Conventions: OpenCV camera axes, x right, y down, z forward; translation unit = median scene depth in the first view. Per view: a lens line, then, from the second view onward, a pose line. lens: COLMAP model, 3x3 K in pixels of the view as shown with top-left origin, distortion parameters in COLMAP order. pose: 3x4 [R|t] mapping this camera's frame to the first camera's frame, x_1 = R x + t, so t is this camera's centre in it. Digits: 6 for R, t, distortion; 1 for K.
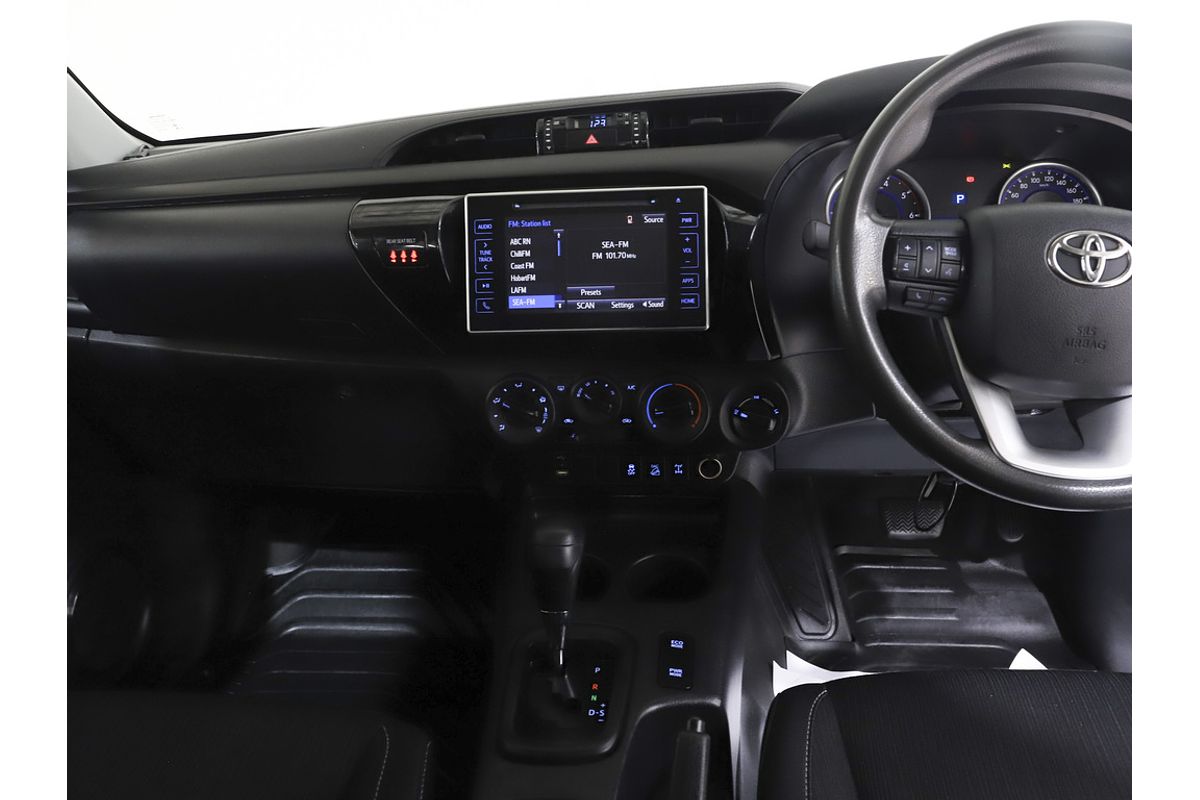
lens RADIAL K [[936.4, 0, 600.0], [0, 936.4, 400.0], [0, 0, 1]] dist [-0.000781, -0.000105]
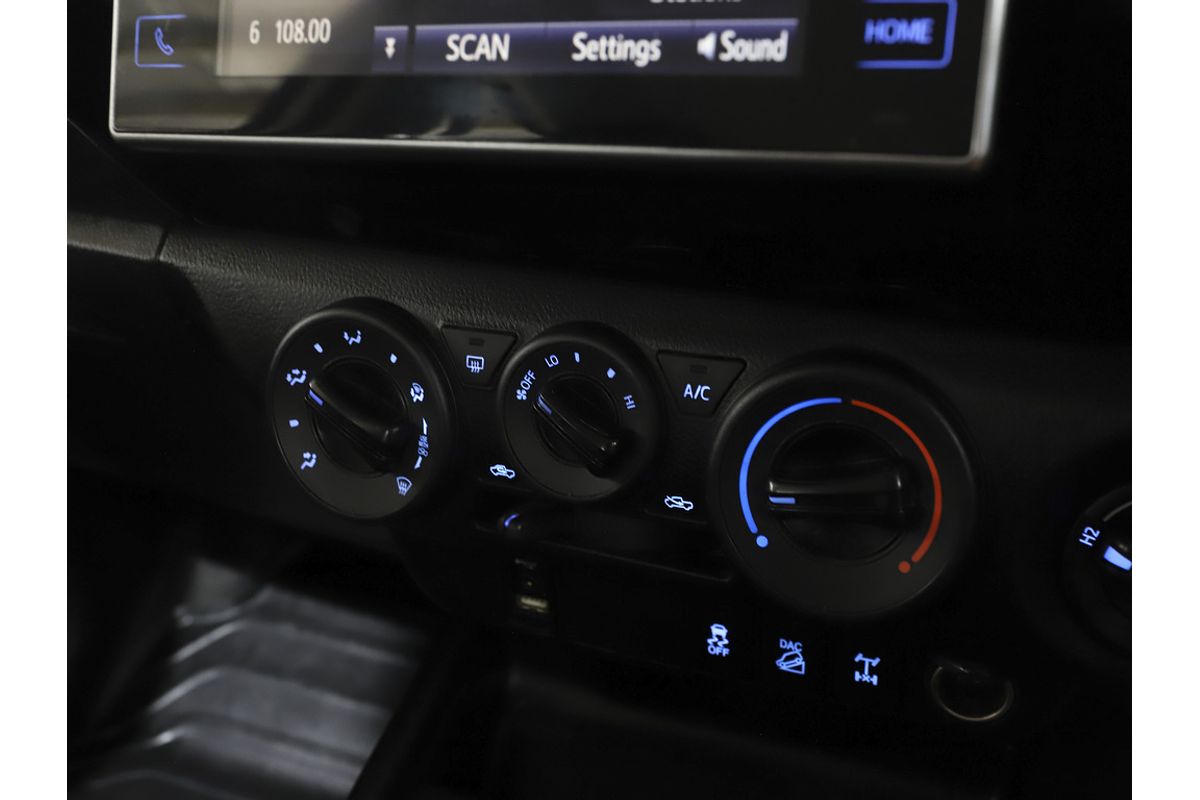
lens RADIAL K [[1092.8, 0, 600.0], [0, 1092.8, 400.0], [0, 0, 1]] dist [-0.045826, 0.003314]
pose [[0.941349, 0.131765, -0.310644, 0.107480], [-0.115301, 0.990800, 0.070865, -0.030625], [0.317123, -0.030891, 0.947881, 0.682753]]
